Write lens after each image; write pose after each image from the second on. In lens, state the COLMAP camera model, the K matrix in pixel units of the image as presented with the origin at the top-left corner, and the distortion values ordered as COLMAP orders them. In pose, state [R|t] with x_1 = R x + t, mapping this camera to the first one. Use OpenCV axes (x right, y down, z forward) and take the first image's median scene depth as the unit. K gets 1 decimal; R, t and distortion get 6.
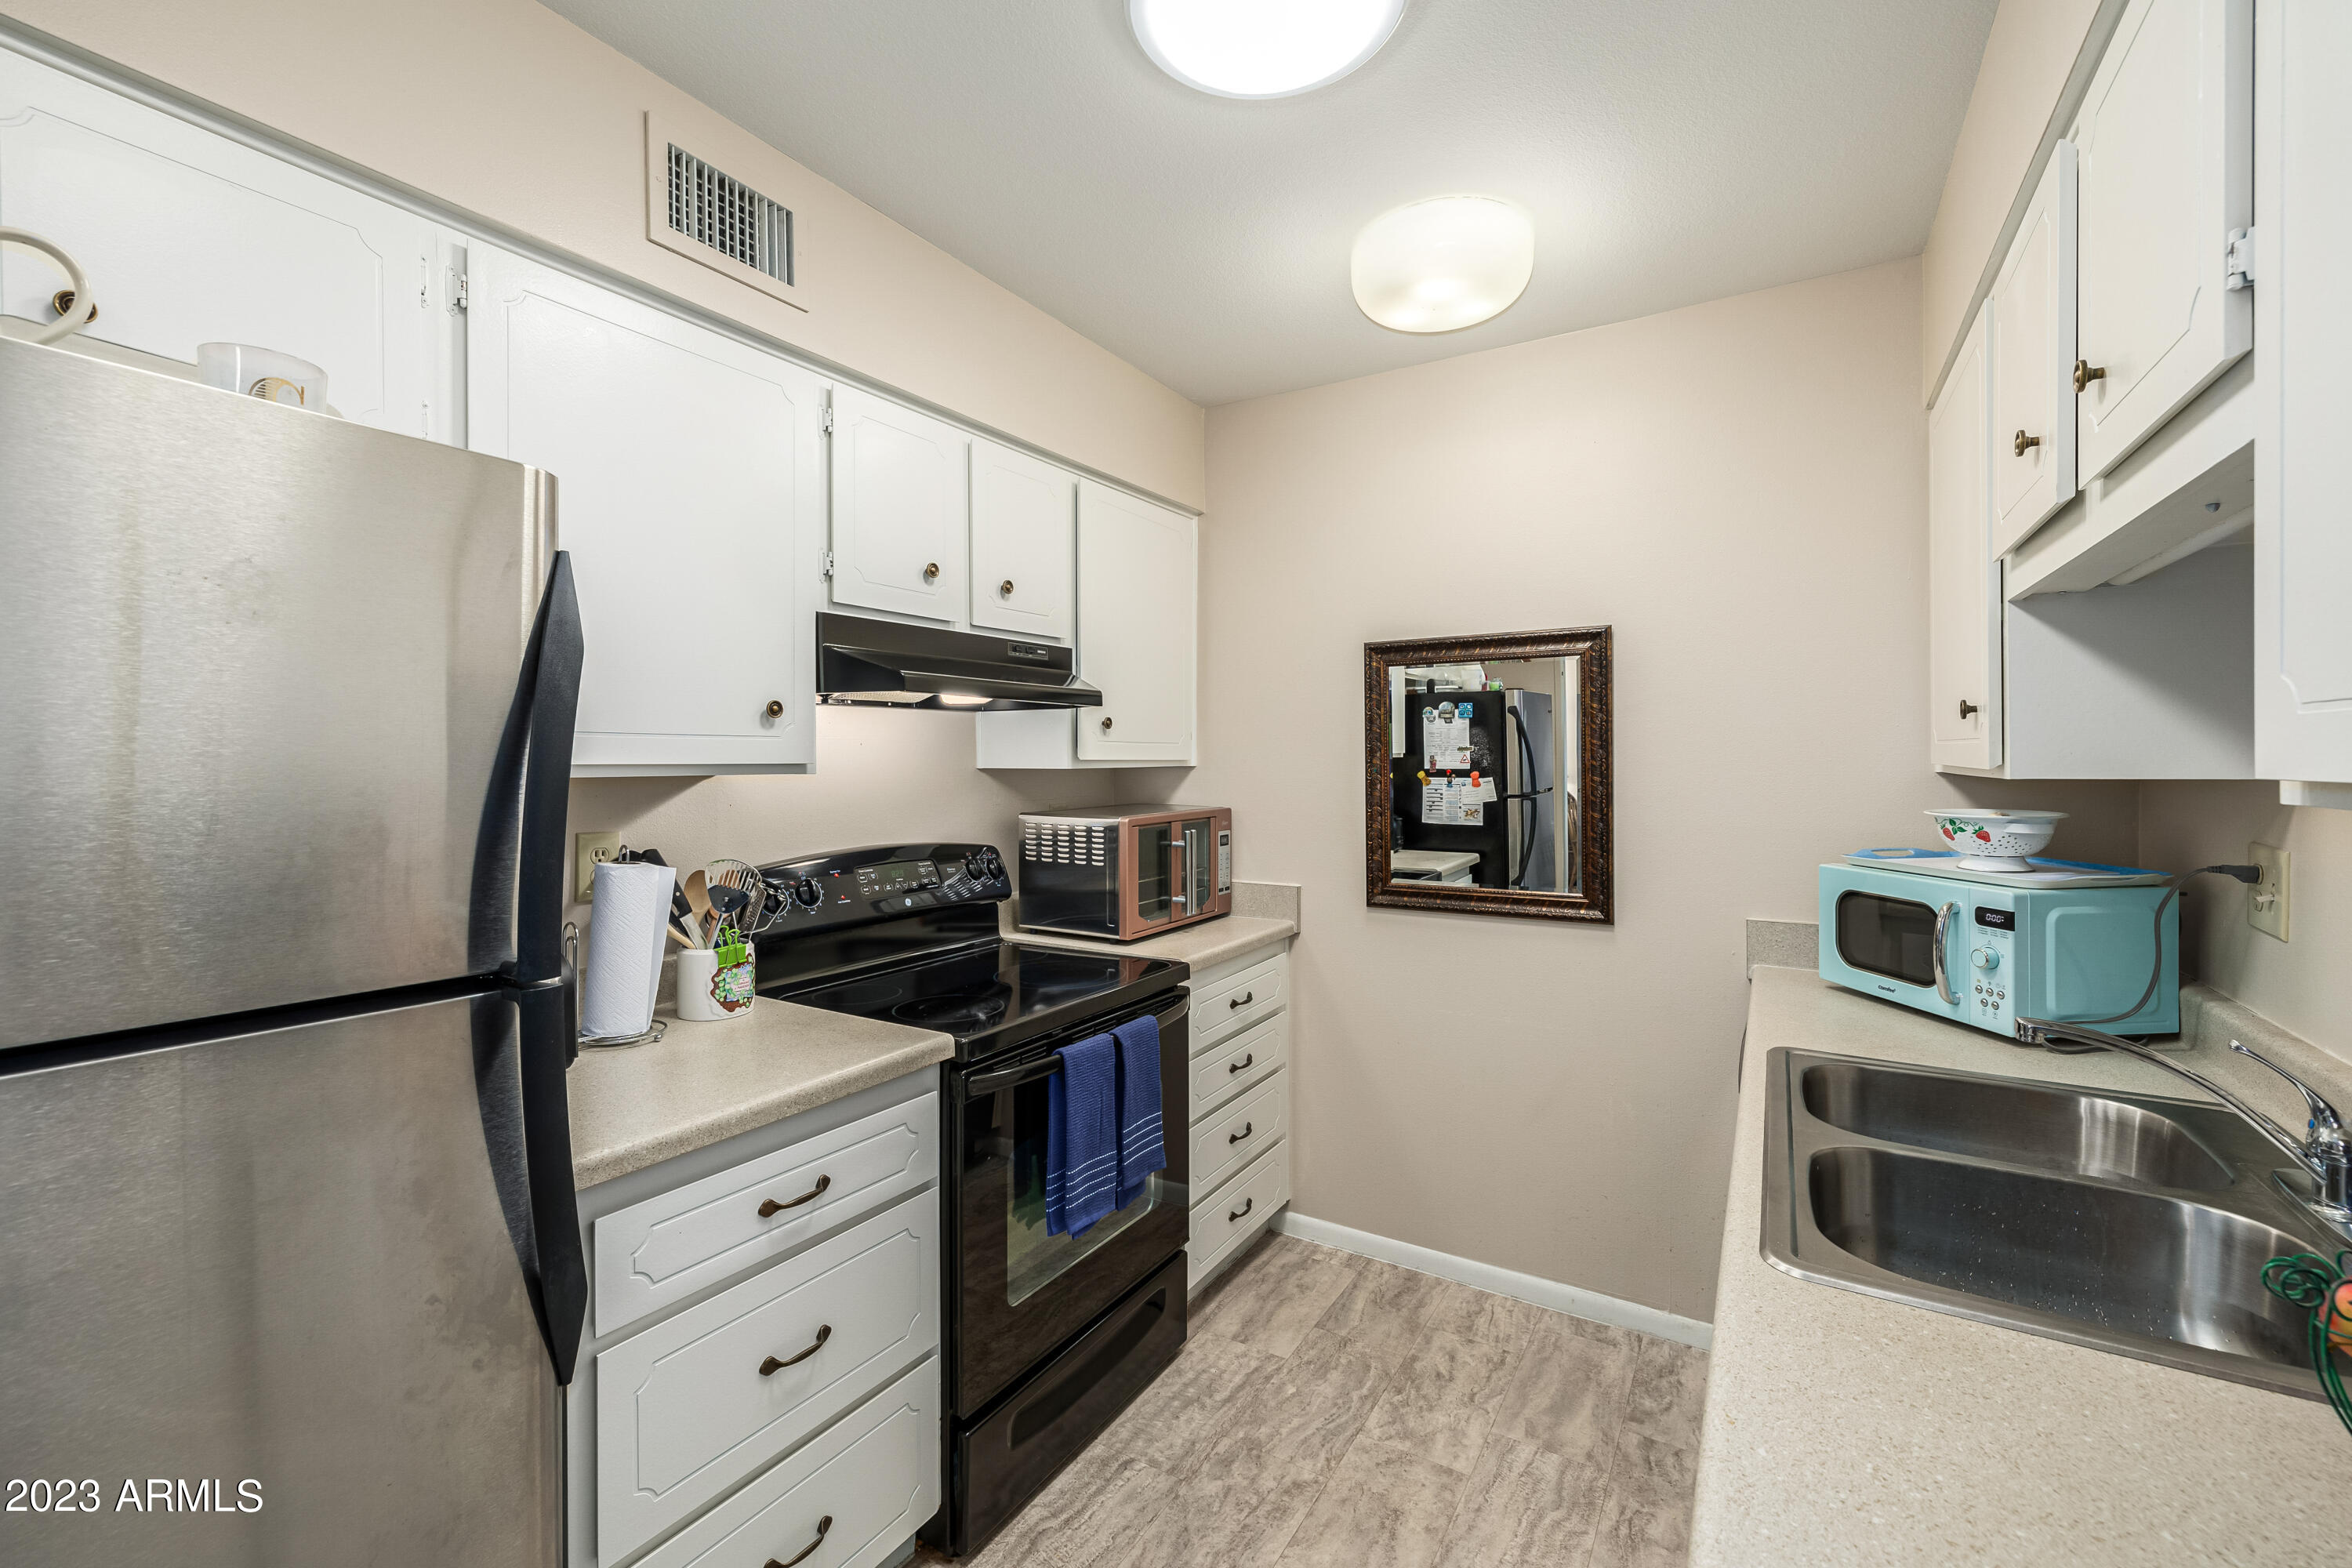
lens RADIAL K [[984.6, 0, 1163.6], [0, 984.6, 769.4], [0, 0, 1]] dist [0.001527, 0.000274]
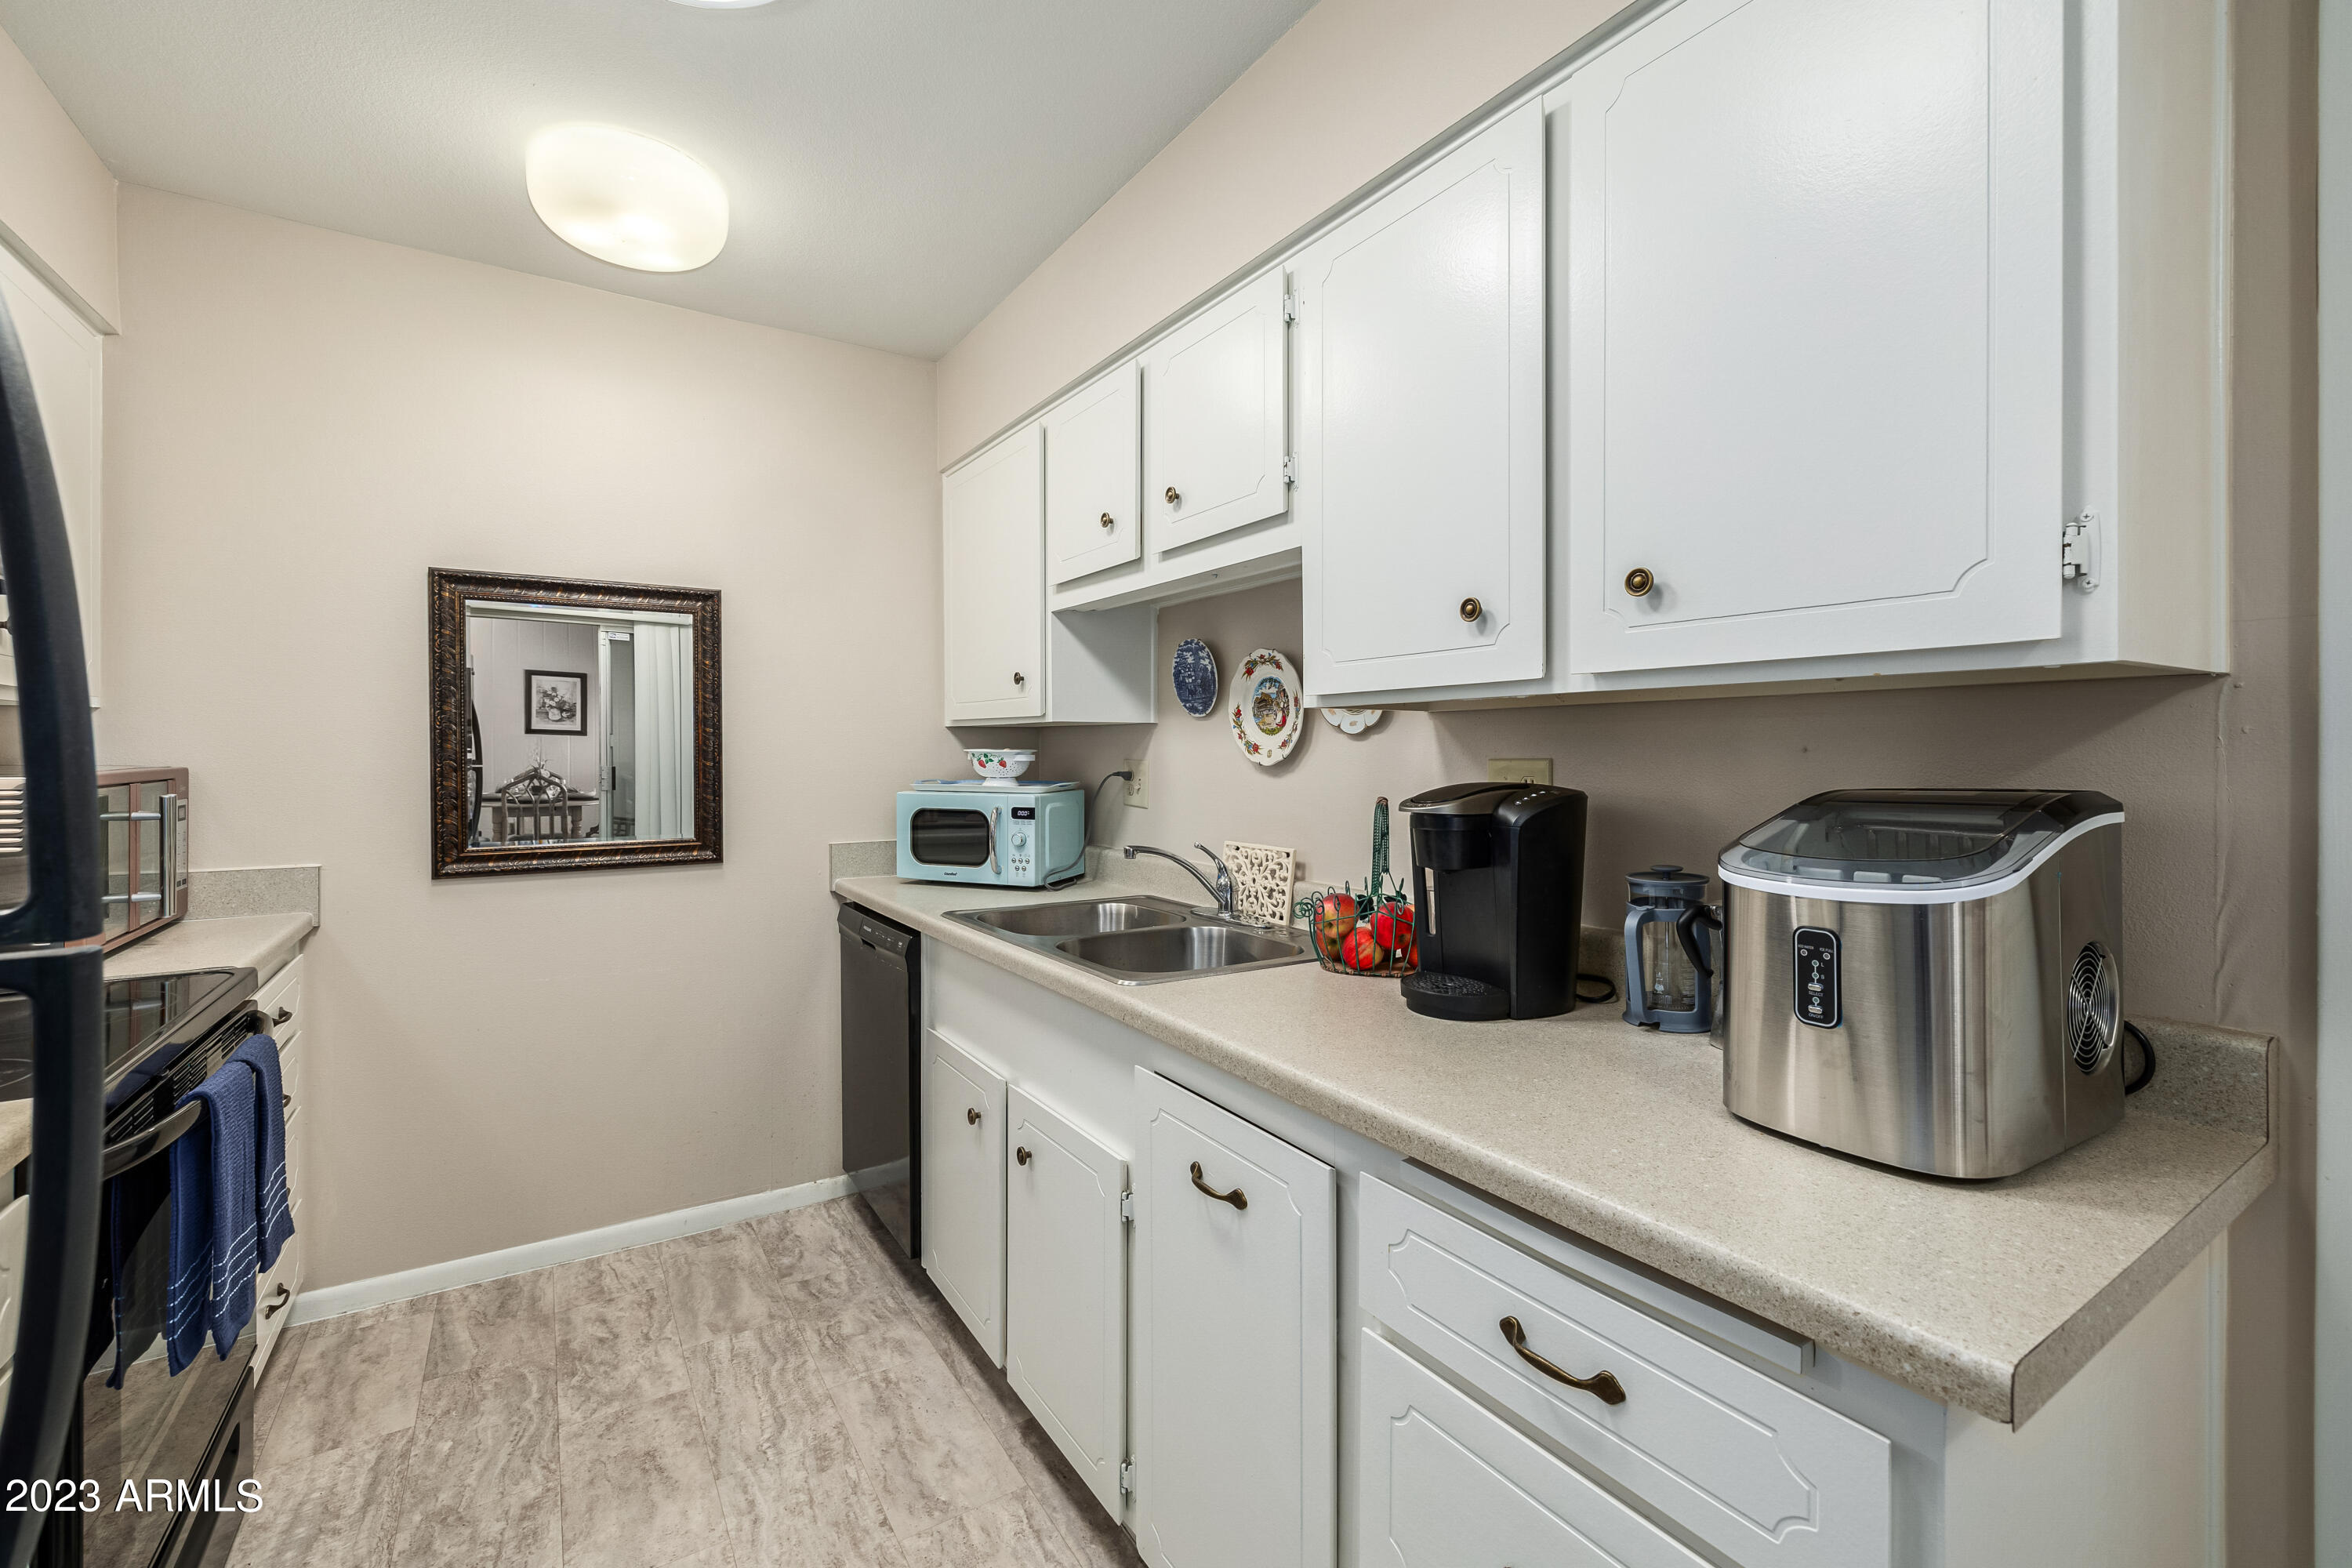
lens RADIAL K [[981.1, 0, 1158.9], [0, 981.1, 759.5], [0, 0, 1]] dist [-0.000320, -0.000004]
pose [[0.440058, -0.003077, 0.897964, -0.365175], [0.003899, 0.999991, 0.001516, 0.049804], [-0.897961, 0.002834, 0.440067, 0.091511]]
